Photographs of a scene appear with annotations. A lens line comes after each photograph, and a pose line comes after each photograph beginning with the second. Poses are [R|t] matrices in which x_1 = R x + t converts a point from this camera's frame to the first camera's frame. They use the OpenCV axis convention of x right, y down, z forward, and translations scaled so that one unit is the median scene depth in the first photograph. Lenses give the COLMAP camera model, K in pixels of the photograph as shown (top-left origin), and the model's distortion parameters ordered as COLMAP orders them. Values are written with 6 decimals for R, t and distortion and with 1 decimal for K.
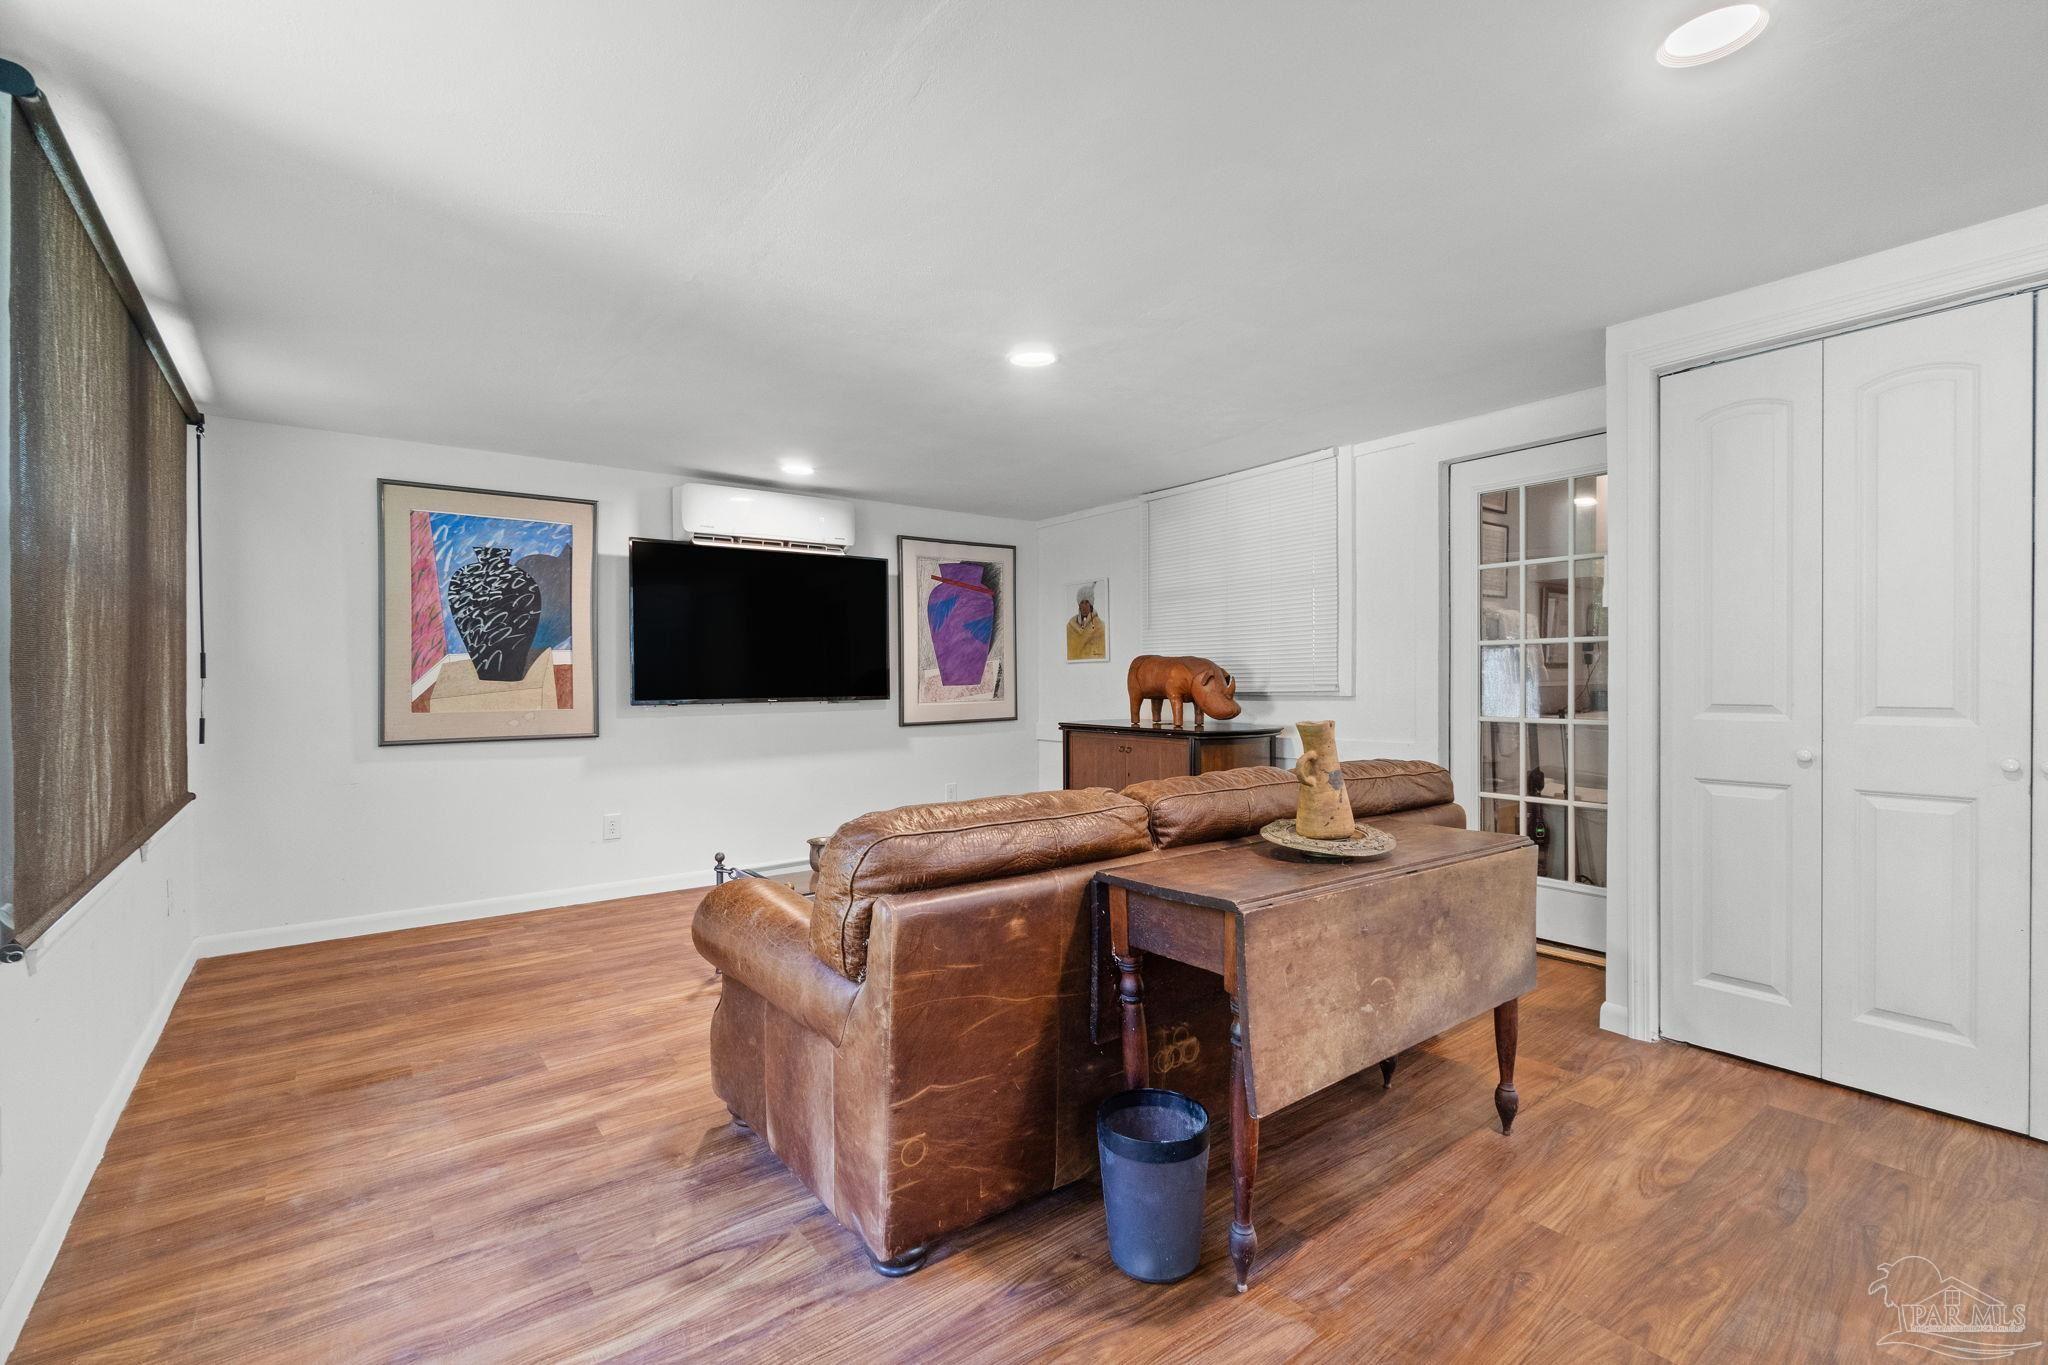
lens RADIAL K [[899.6, 0, 1011.0], [0, 899.6, 683.6], [0, 0, 1]] dist [-0.000133, -0.000703]
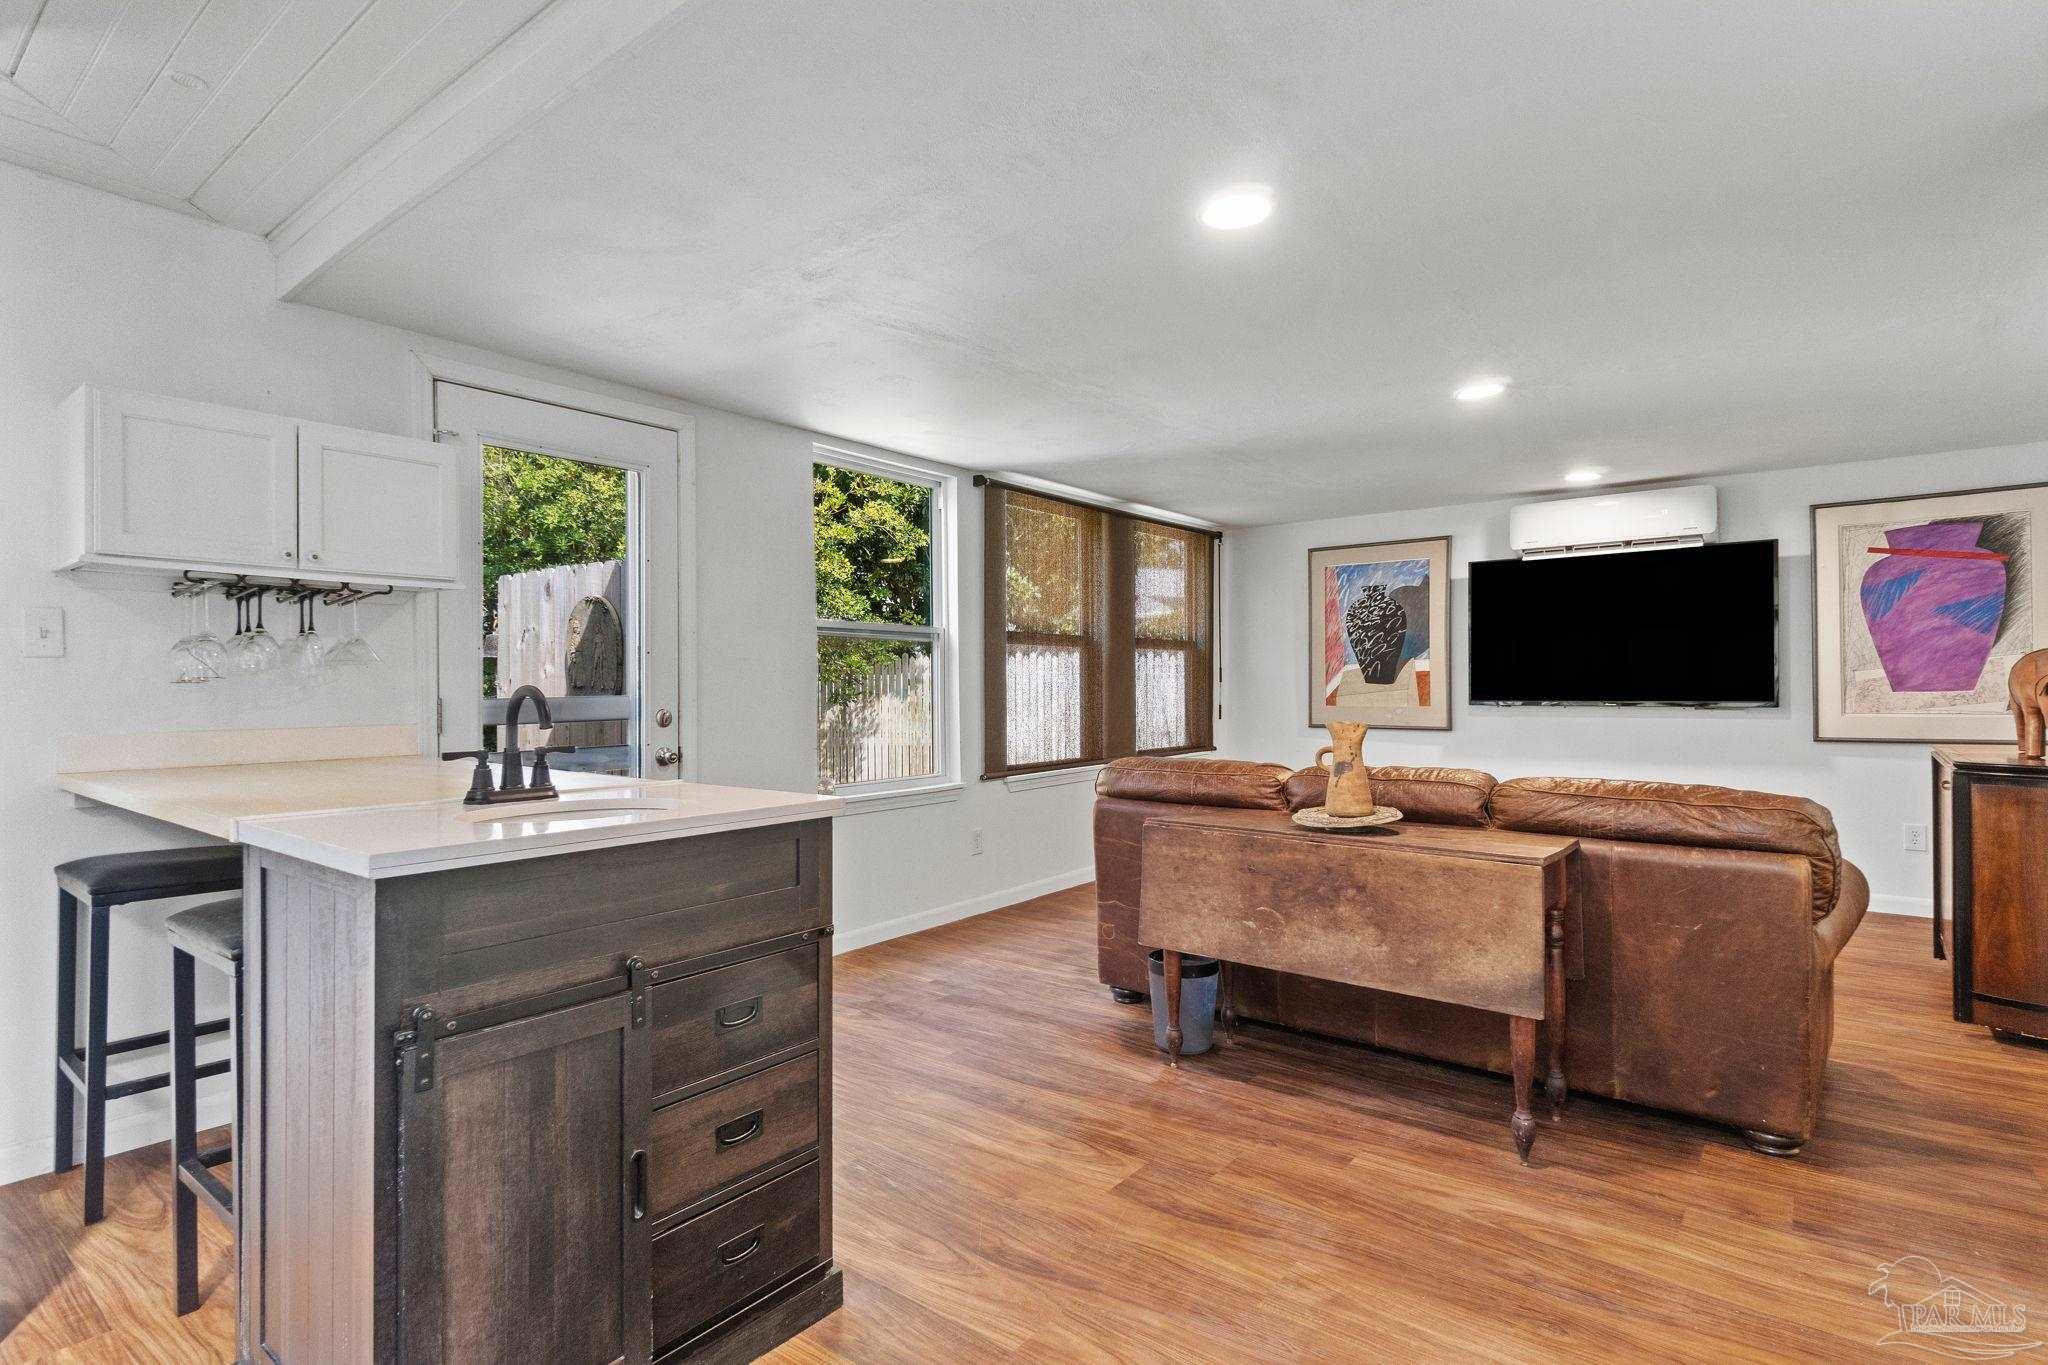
lens RADIAL K [[994.9, 0, 1022.4], [0, 994.9, 681.5], [0, 0, 1]] dist [0.010125, -0.001431]
pose [[0.254798, 0.001306, -0.966993, 0.715693], [-0.002714, 0.999996, 0.000635, -0.005972], [0.966991, 0.002463, 0.254800, 0.104983]]
